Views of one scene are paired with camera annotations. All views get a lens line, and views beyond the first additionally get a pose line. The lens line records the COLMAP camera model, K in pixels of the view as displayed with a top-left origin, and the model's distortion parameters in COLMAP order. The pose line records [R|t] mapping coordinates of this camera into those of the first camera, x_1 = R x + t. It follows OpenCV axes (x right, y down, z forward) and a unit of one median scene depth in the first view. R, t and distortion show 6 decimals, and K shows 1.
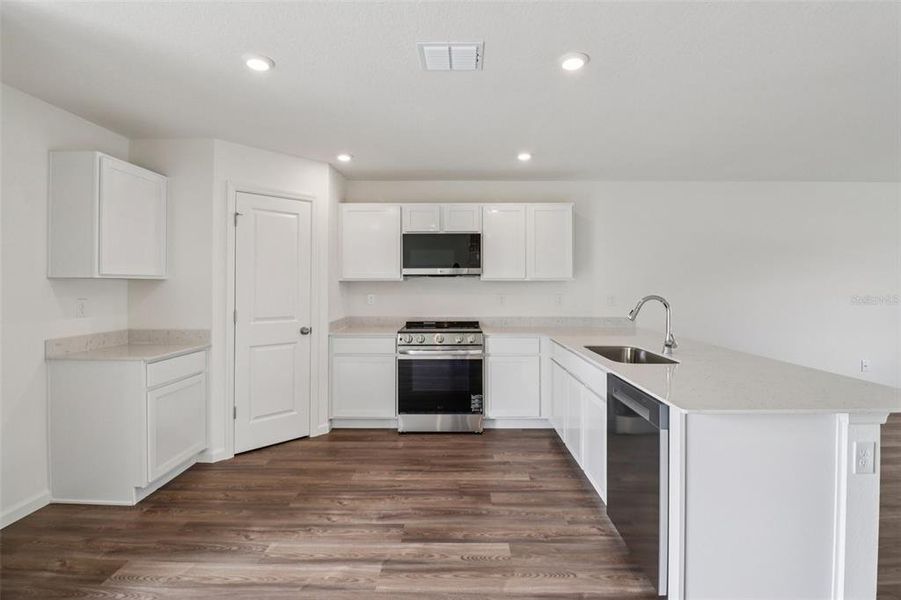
lens RADIAL K [[422.9, 0, 453.2], [0, 422.9, 282.9], [0, 0, 1]] dist [-0.010204, -0.006375]
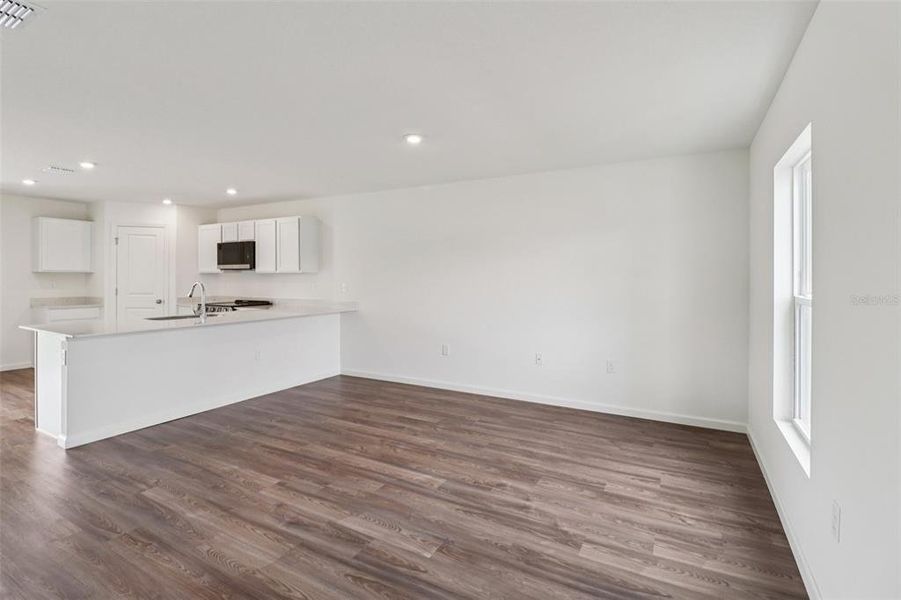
lens RADIAL K [[422.9, 0, 455.1], [0, 422.9, 280.1], [0, 0, 1]] dist [-0.010204, -0.006375]
pose [[0.878949, 0.010549, -0.476800, 1.754223], [-0.002472, 0.999843, 0.017565, -0.010413], [0.476910, -0.014260, 0.878836, 0.055498]]
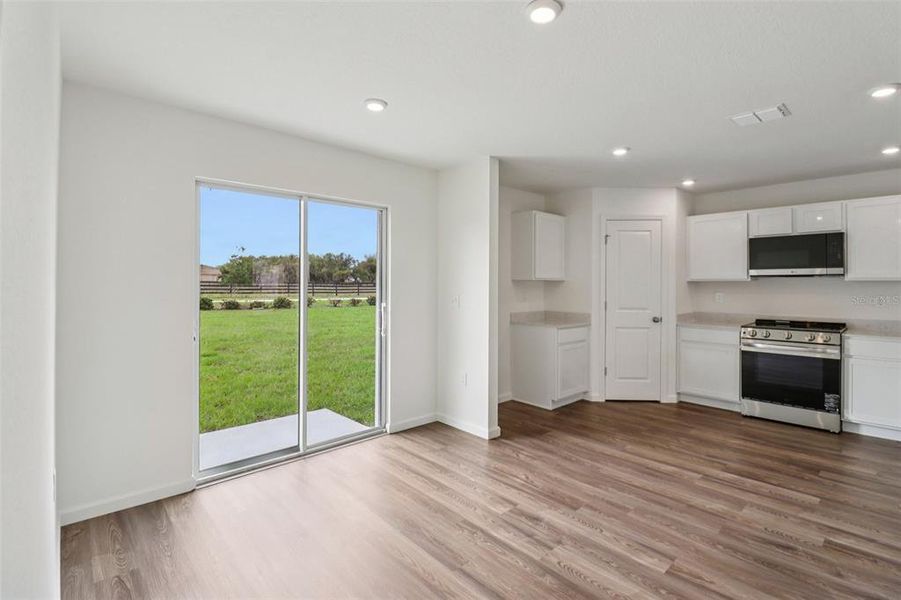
lens RADIAL K [[422.9, 0, 450.3], [0, 422.9, 282.0], [0, 0, 1]] dist [-0.010204, -0.006375]
pose [[0.681616, -0.001769, -0.731708, 0.189128], [0.000189, 0.999997, -0.002242, -0.000100], [0.731710, 0.001390, 0.681615, -0.399549]]
